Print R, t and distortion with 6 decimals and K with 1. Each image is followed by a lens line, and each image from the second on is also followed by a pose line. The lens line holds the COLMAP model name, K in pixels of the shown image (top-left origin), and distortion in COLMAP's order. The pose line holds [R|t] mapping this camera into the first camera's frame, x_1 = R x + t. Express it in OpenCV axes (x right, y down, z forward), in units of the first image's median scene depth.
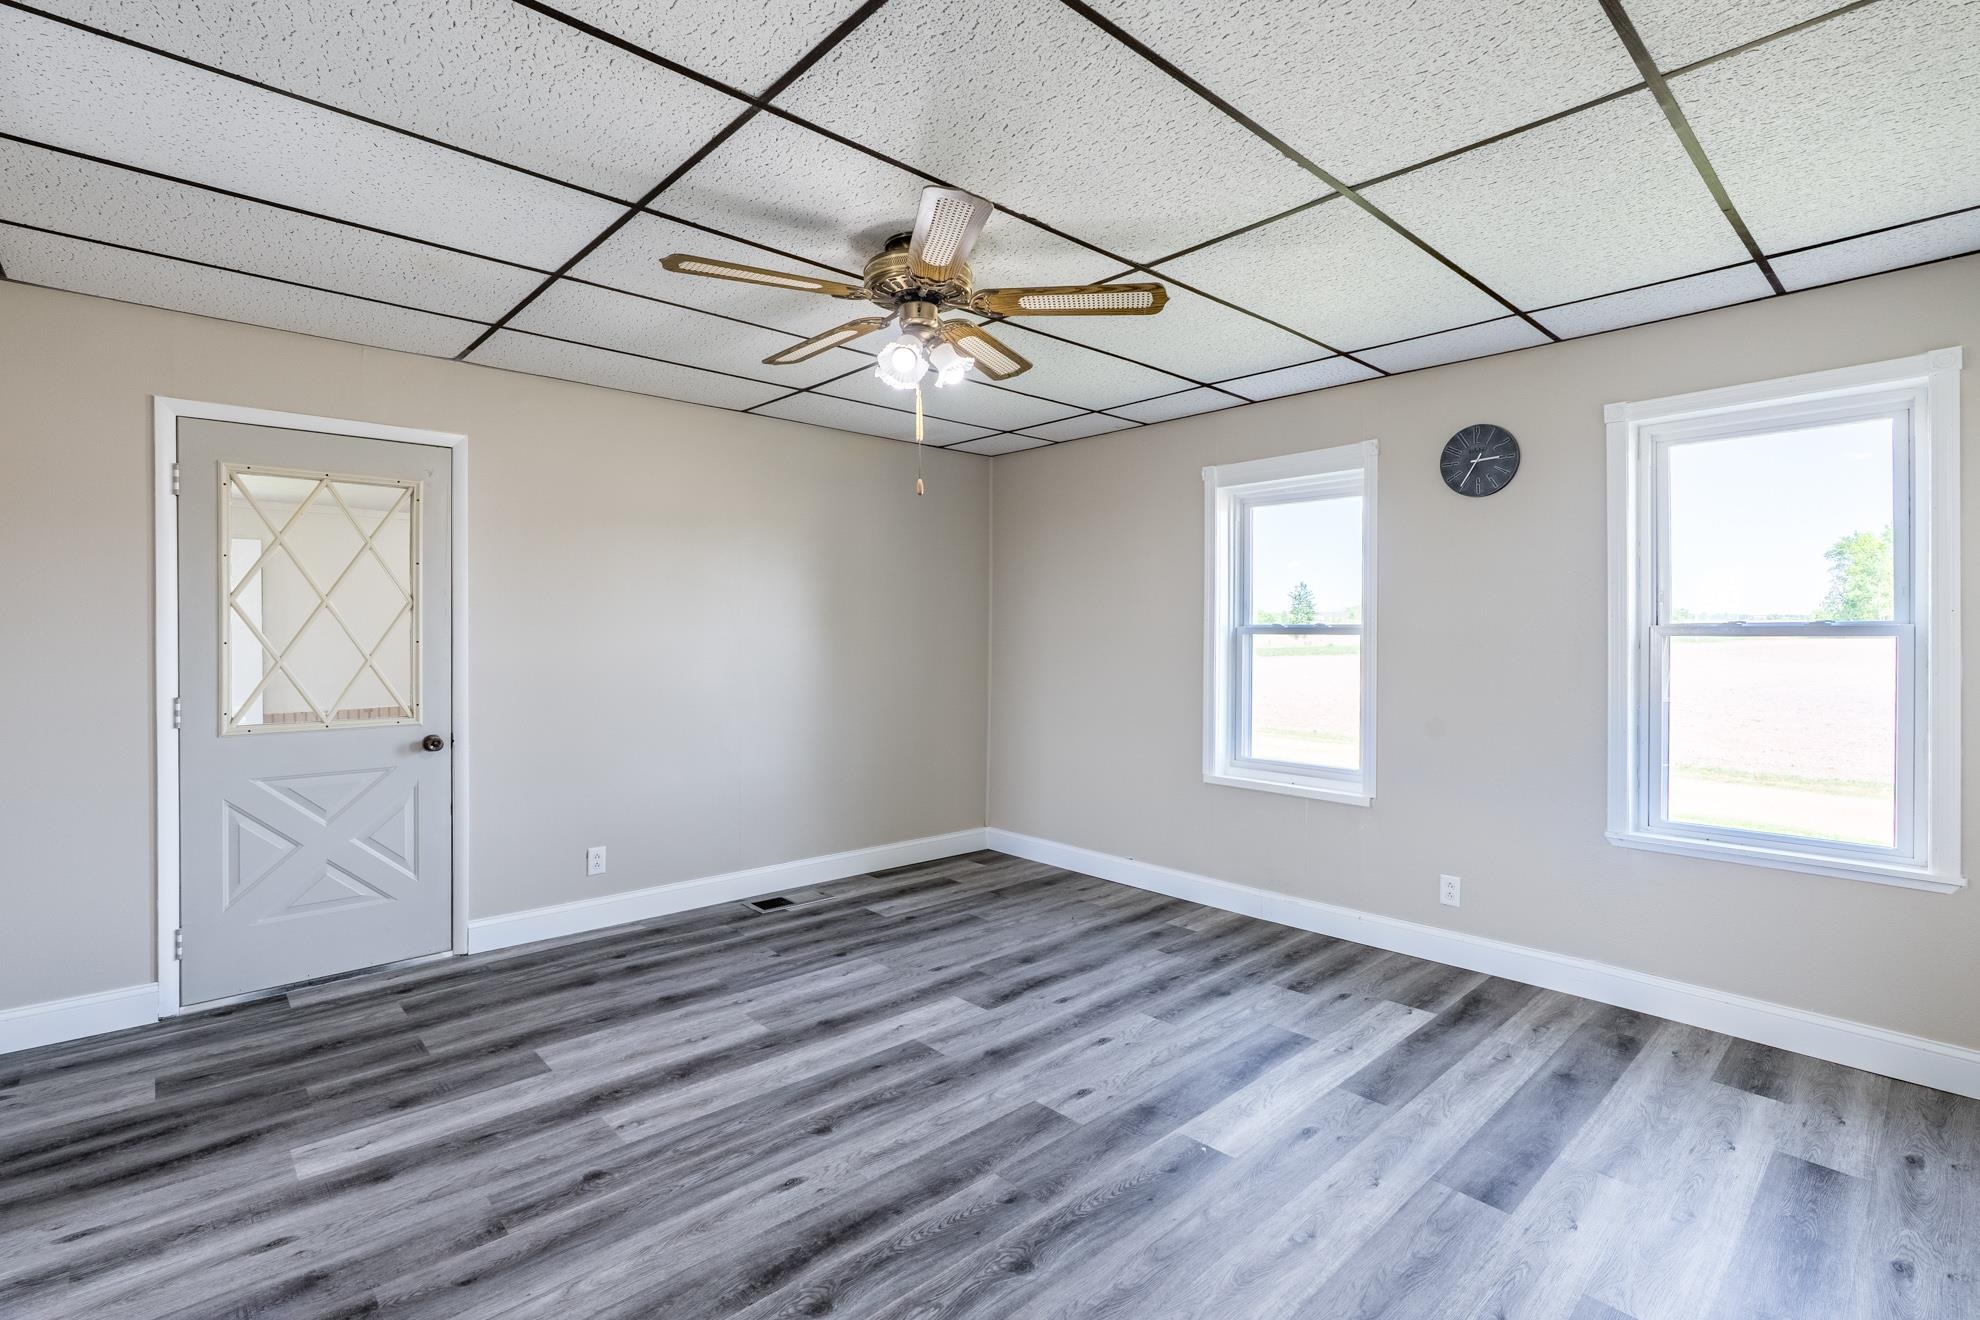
lens RADIAL K [[916.5, 0, 981.8], [0, 916.5, 640.9], [0, 0, 1]] dist [-0.007644, 0.000120]
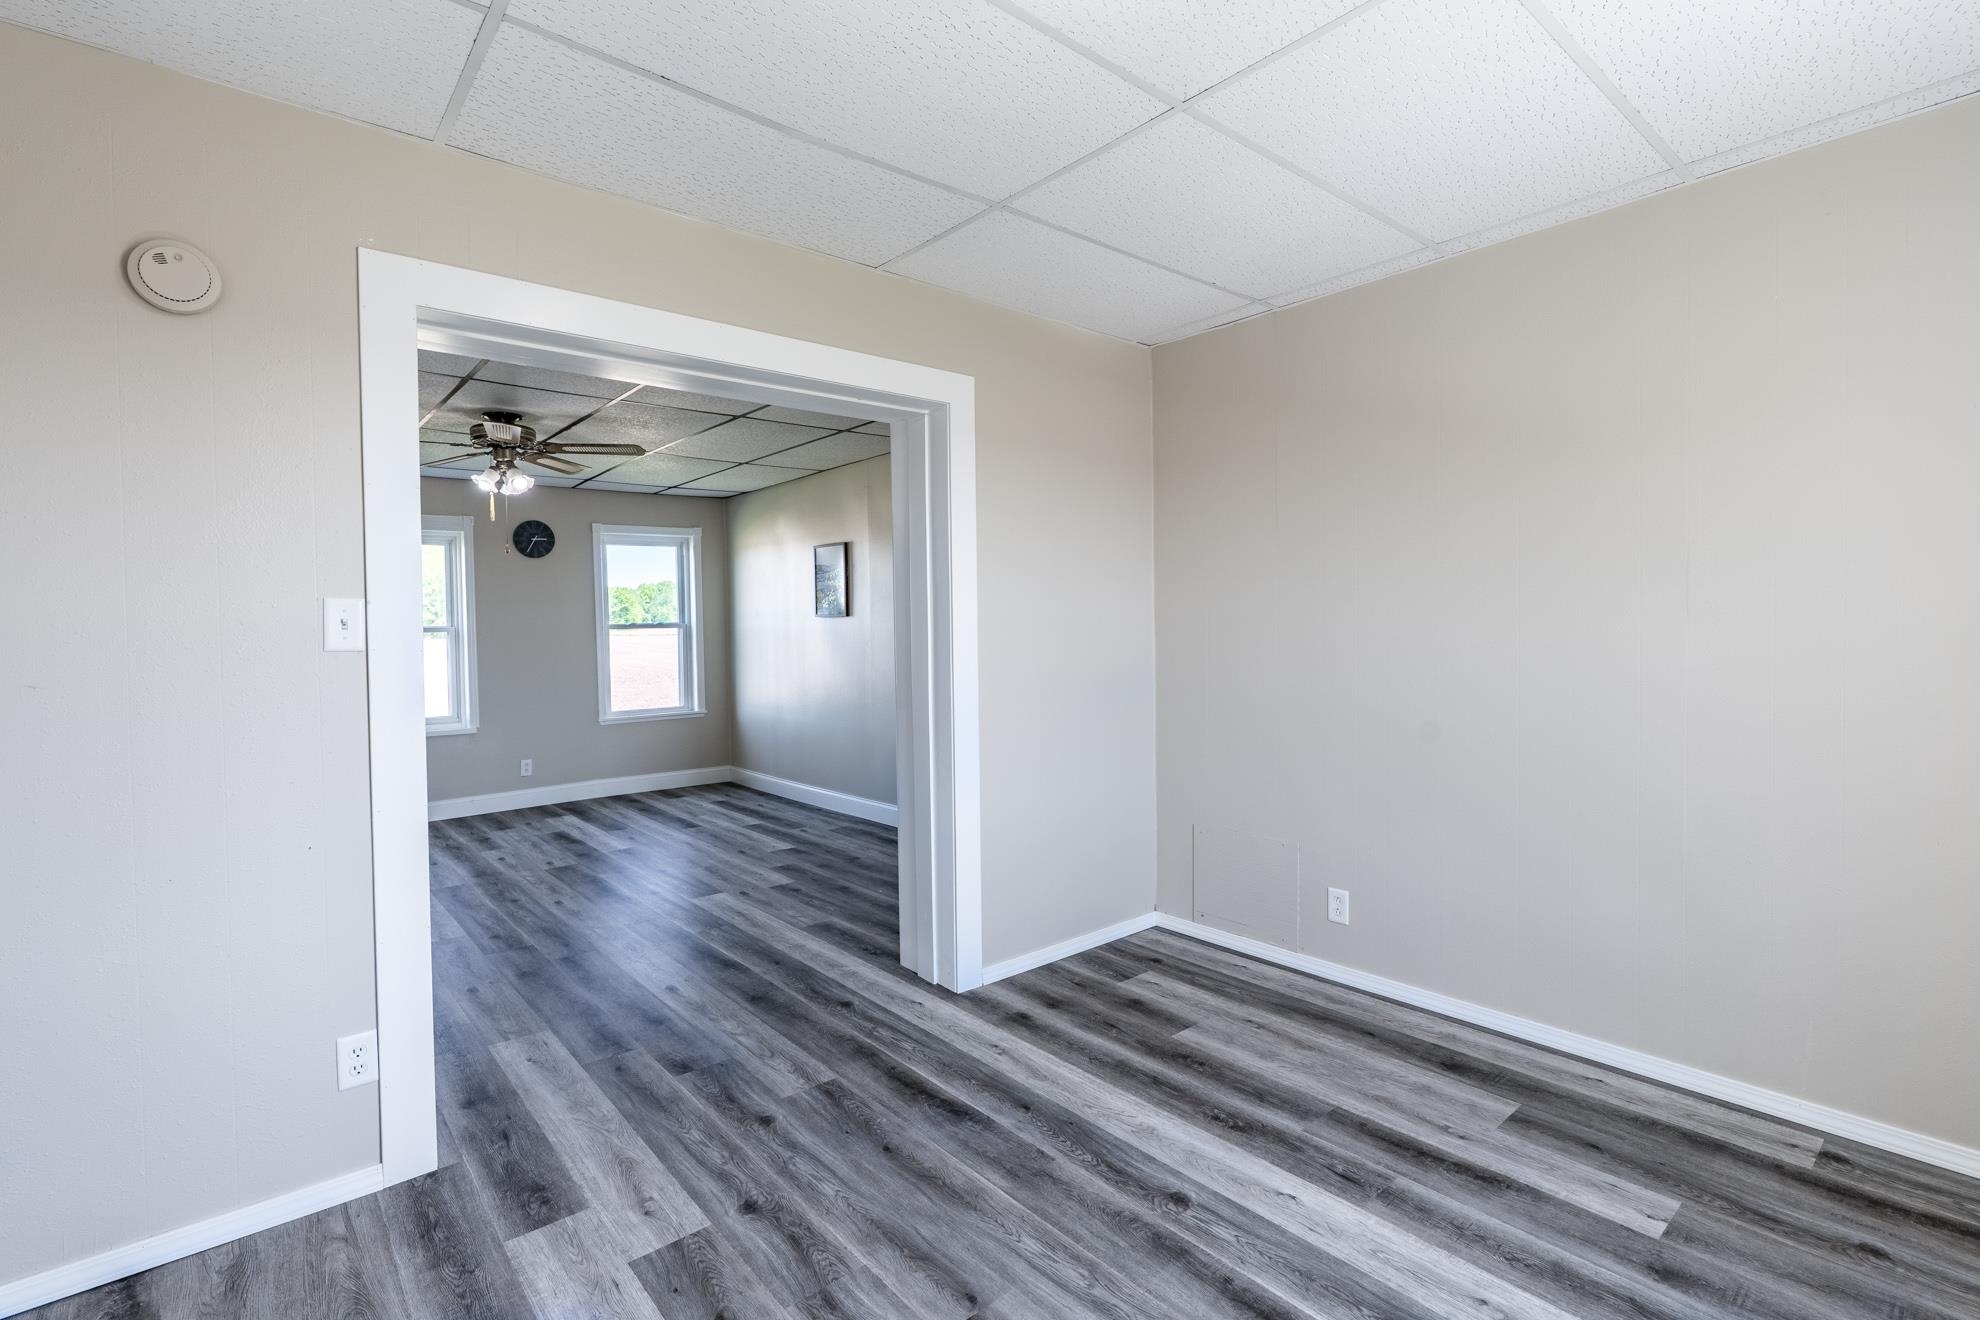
lens RADIAL K [[916.5, 0, 989.6], [0, 916.5, 652.2], [0, 0, 1]] dist [-0.007644, 0.000120]
pose [[0.039997, -0.031520, 0.998703, -1.467858], [0.025138, 0.999218, 0.030529, 0.005390], [-0.998884, 0.023885, 0.040758, -0.026699]]
